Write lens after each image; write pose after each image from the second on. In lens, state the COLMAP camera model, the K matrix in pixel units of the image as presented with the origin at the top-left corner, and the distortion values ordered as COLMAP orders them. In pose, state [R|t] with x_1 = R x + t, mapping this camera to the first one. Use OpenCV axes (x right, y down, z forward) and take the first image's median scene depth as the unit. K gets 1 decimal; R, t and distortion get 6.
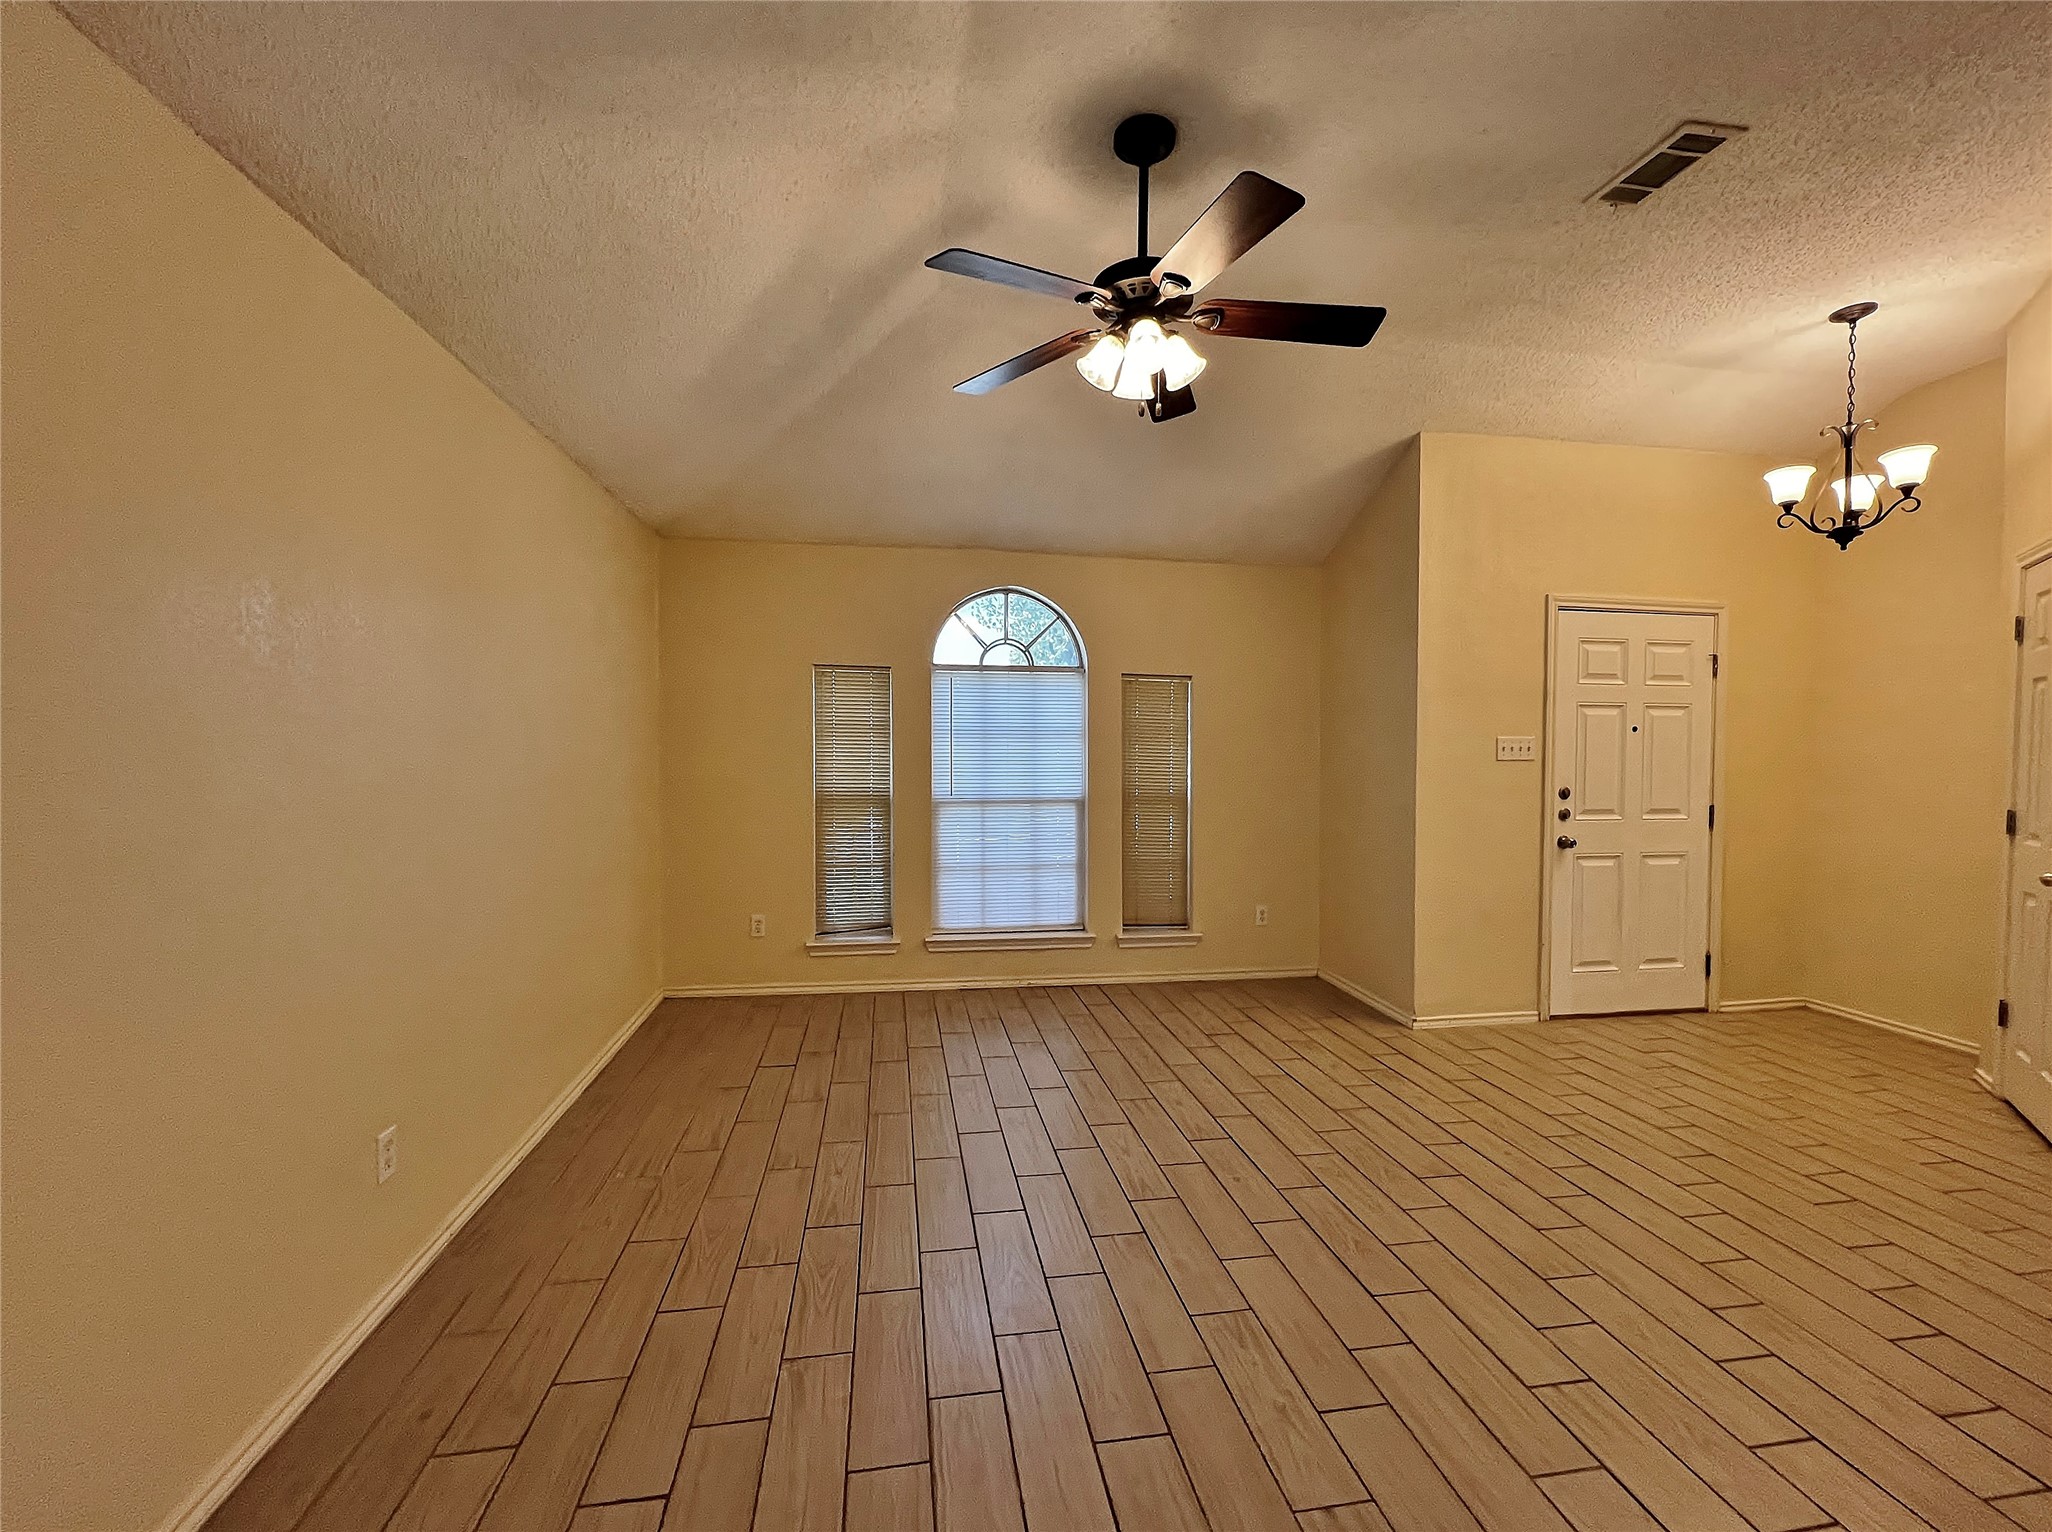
lens RADIAL K [[828.2, 0, 1023.8], [0, 828.2, 761.1], [0, 0, 1]] dist [-0.004160, 0.000105]
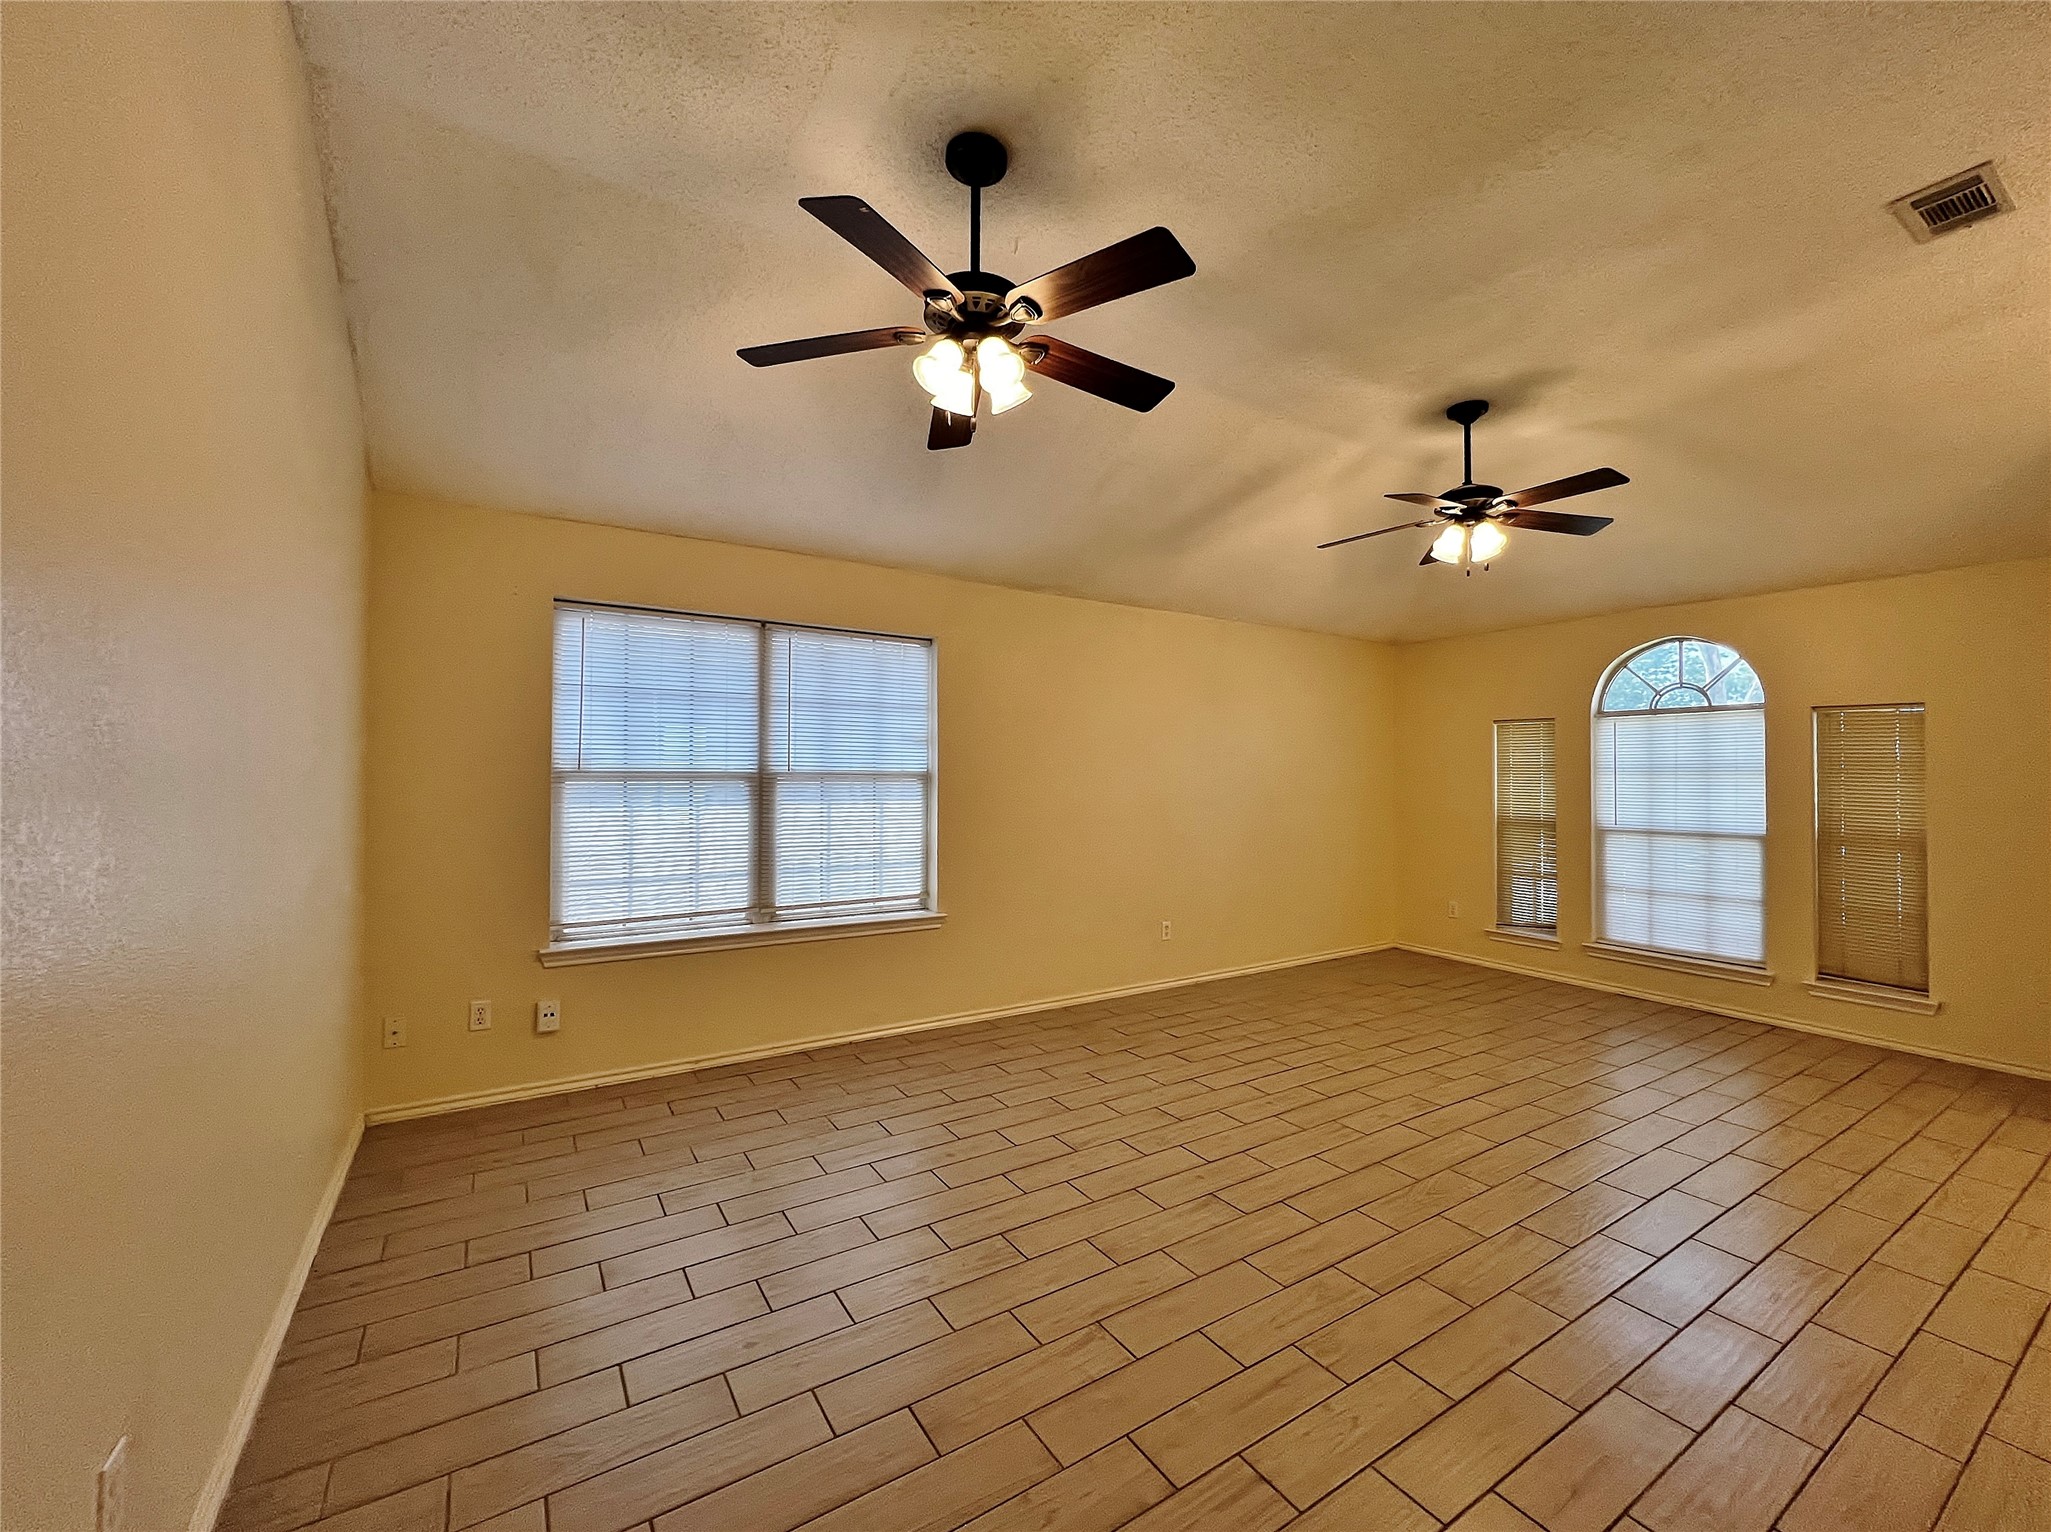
lens RADIAL K [[827.8, 0, 1028.0], [0, 827.8, 760.2], [0, 0, 1]] dist [-0.004160, 0.000105]
pose [[0.395686, -0.021974, -0.918123, 0.635890], [-0.021376, 0.999223, -0.033127, 0.007355], [0.918137, 0.032734, 0.394909, -0.205458]]
